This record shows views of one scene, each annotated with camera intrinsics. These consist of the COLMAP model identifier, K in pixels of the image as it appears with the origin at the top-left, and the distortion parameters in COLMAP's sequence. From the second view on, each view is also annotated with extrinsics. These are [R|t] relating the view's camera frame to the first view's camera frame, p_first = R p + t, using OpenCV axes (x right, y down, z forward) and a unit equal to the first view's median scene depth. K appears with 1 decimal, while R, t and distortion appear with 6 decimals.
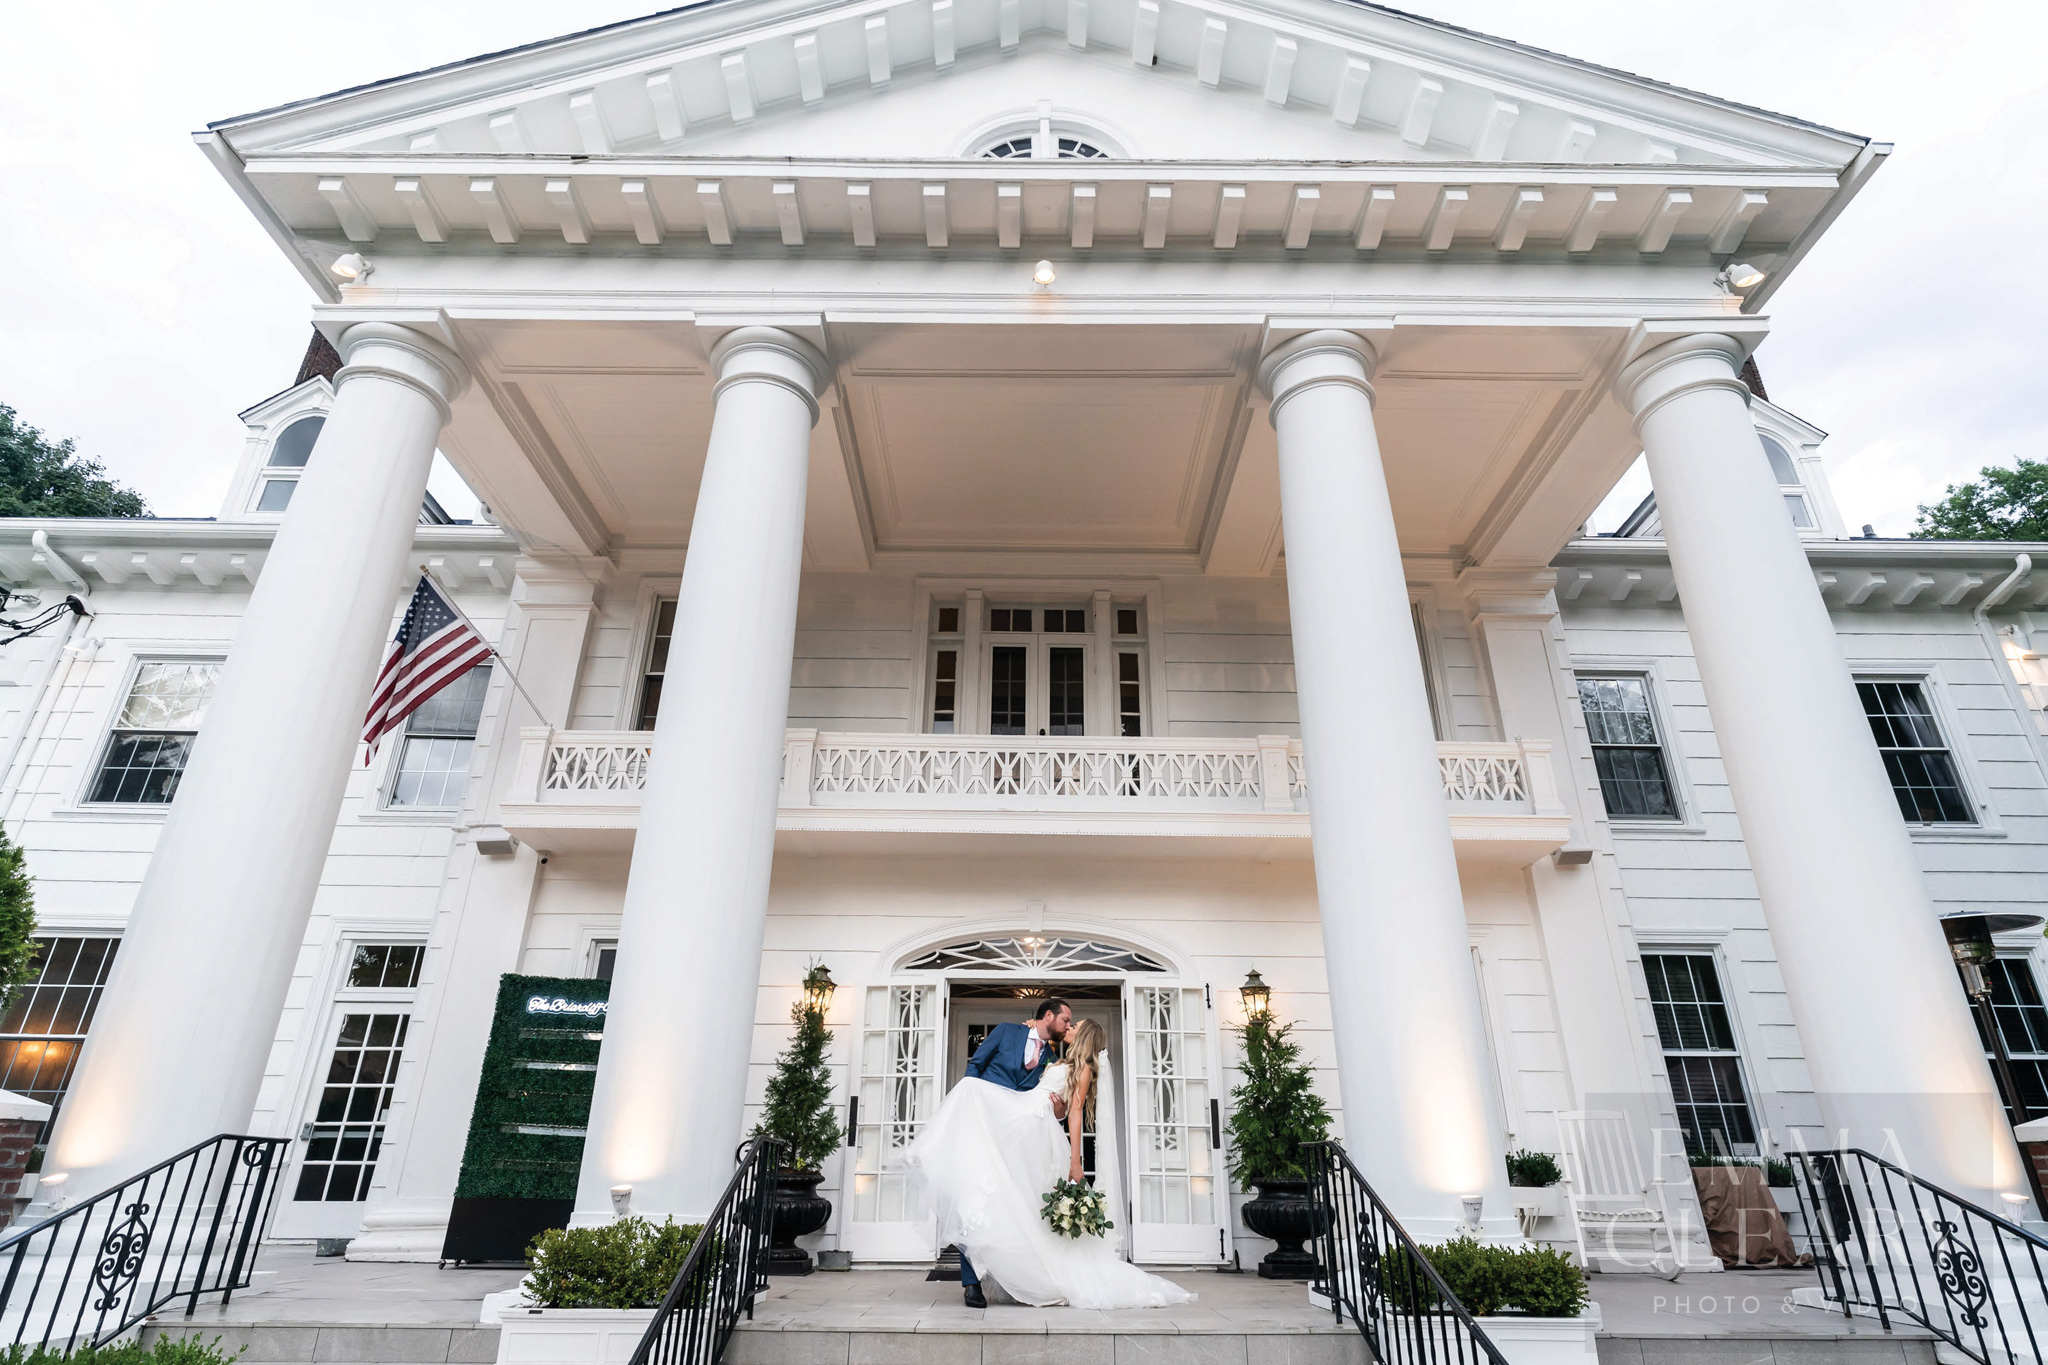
lens RADIAL K [[1103.6, 0, 1031.0], [0, 1103.6, 677.6], [0, 0, 1]] dist [0.000913, 0.000233]
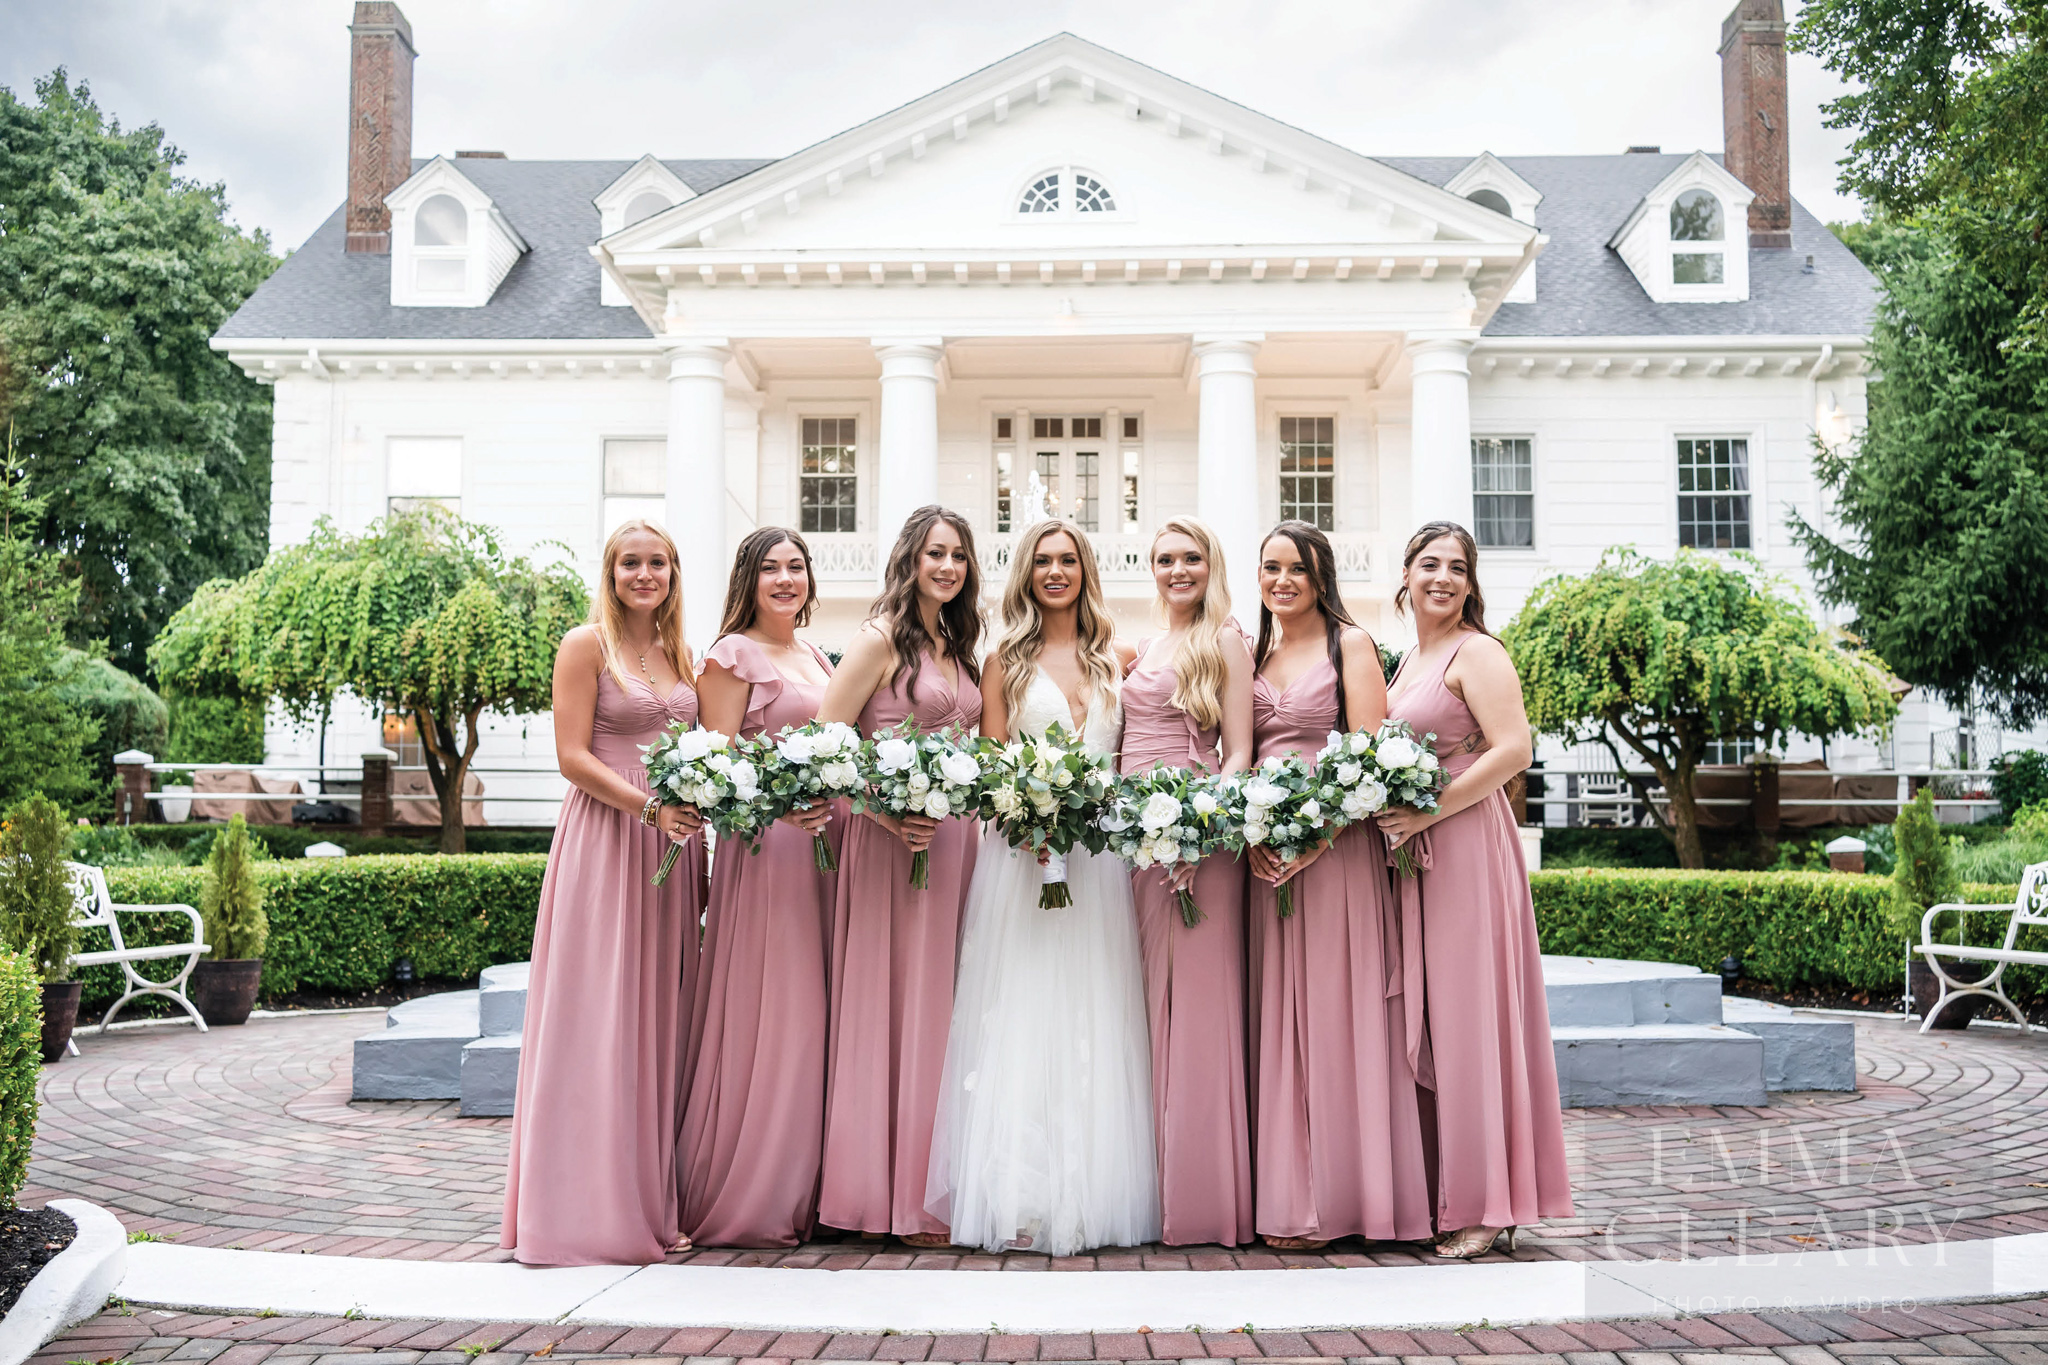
lens RADIAL K [[2318.0, 0, 1024.0], [0, 2318.0, 682.5], [0, 0, 1]] dist [0.002350, 0.046879]
pose [[0.999635, -0.009519, -0.025270, 0.026611], [0.017658, 0.938429, 0.345020, -0.910205], [0.020430, -0.345341, 0.938255, -2.241070]]
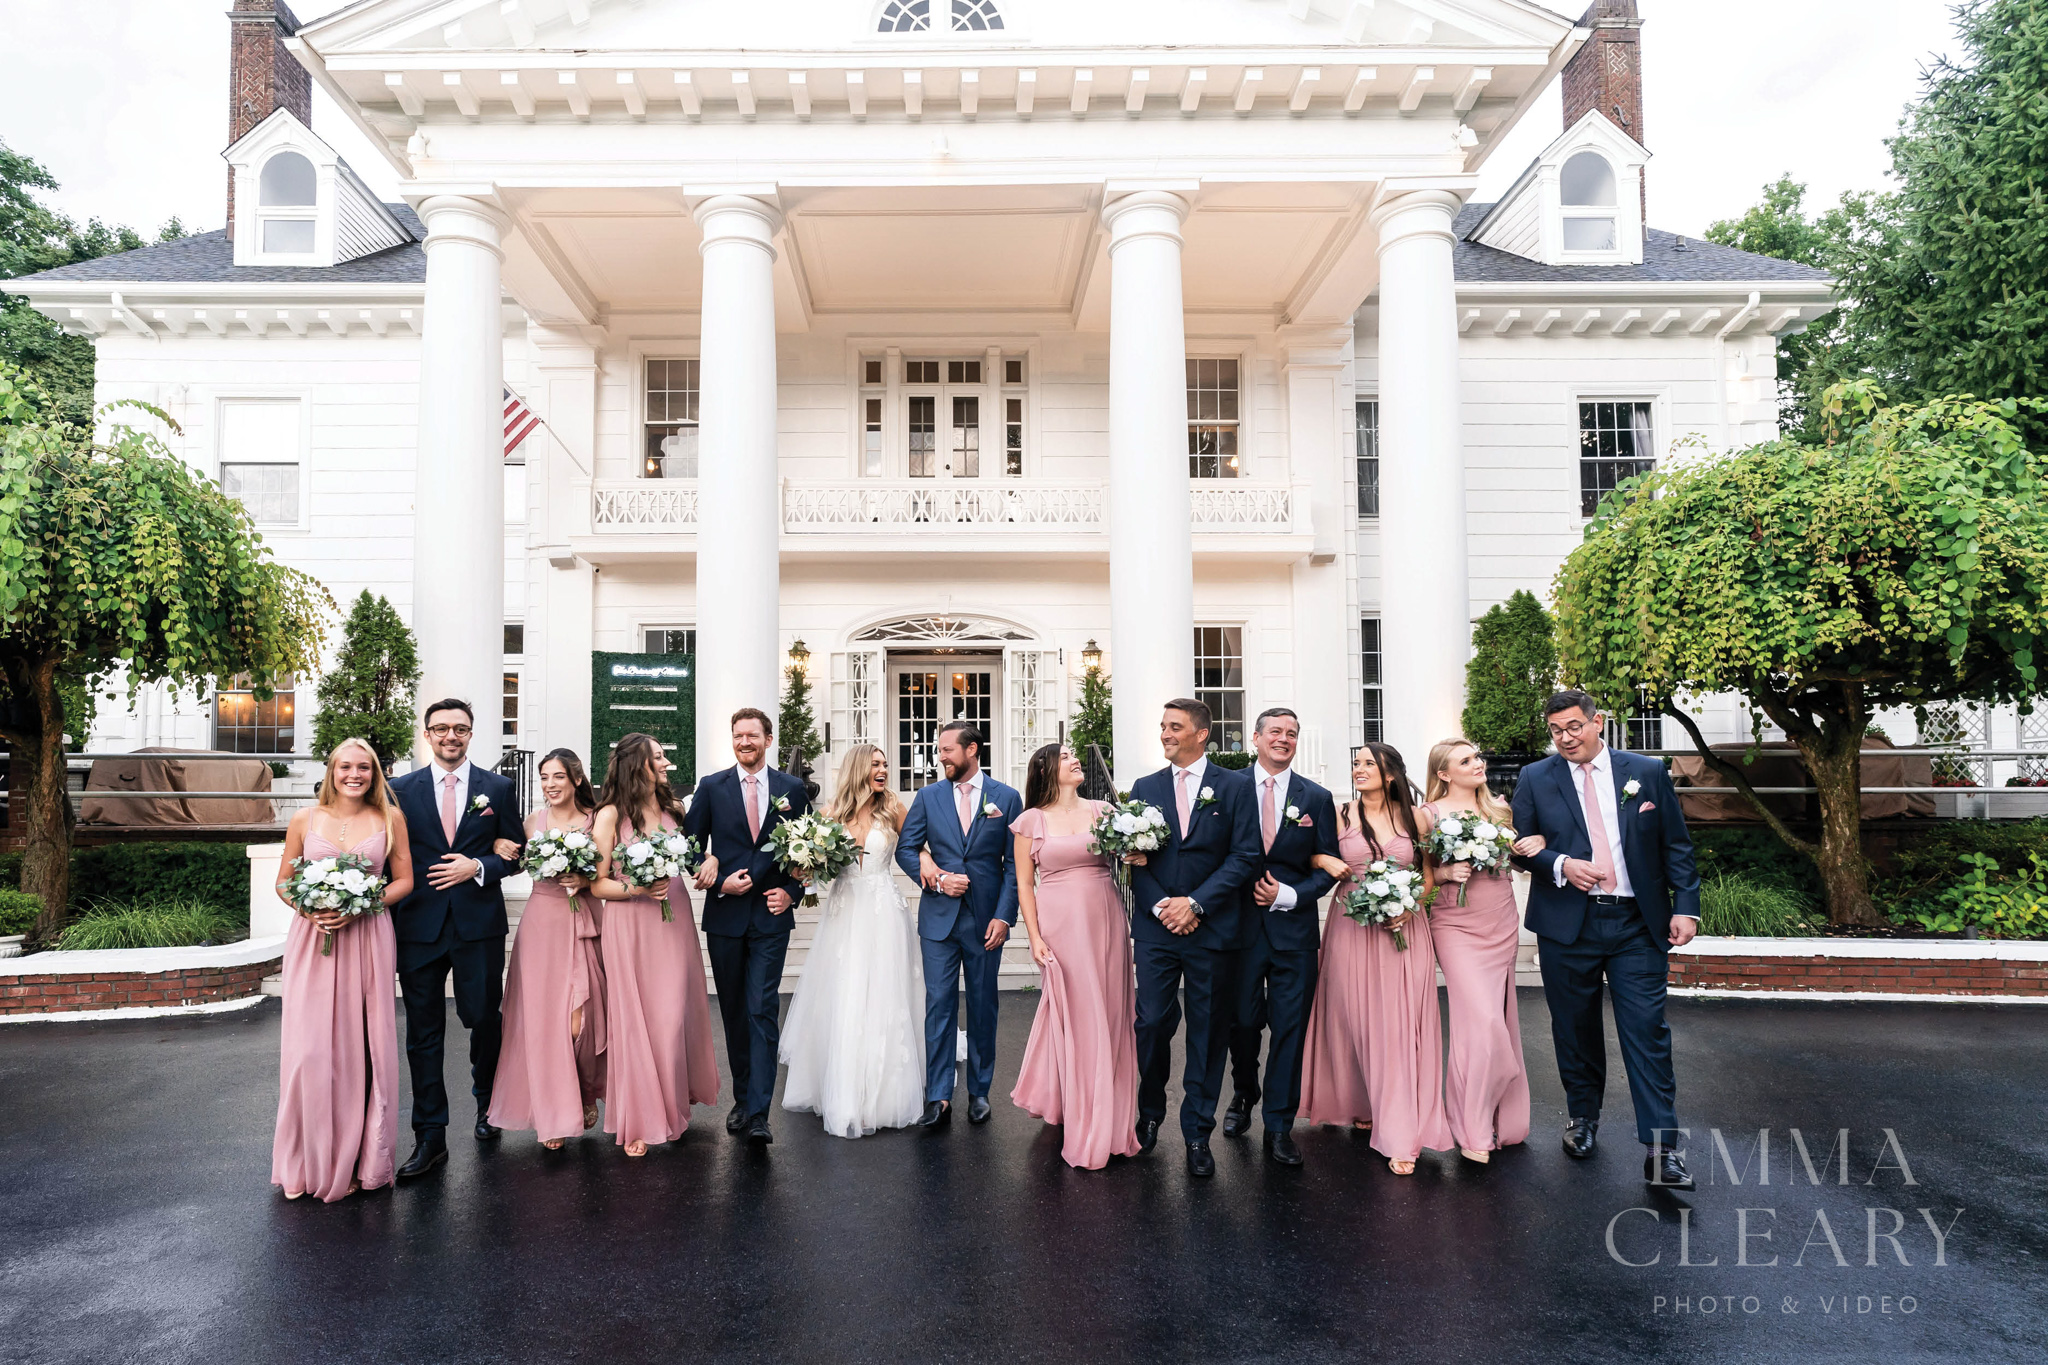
lens RADIAL K [[1175.4, 0, 959.0], [0, 1175.4, 748.2], [0, 0, 1]] dist [0.004192, 0.001313]
pose [[0.999912, -0.013217, 0.001363, 0.019509], [0.011685, 0.923518, 0.383376, -0.201988], [-0.006326, -0.383327, 0.923591, -0.499325]]
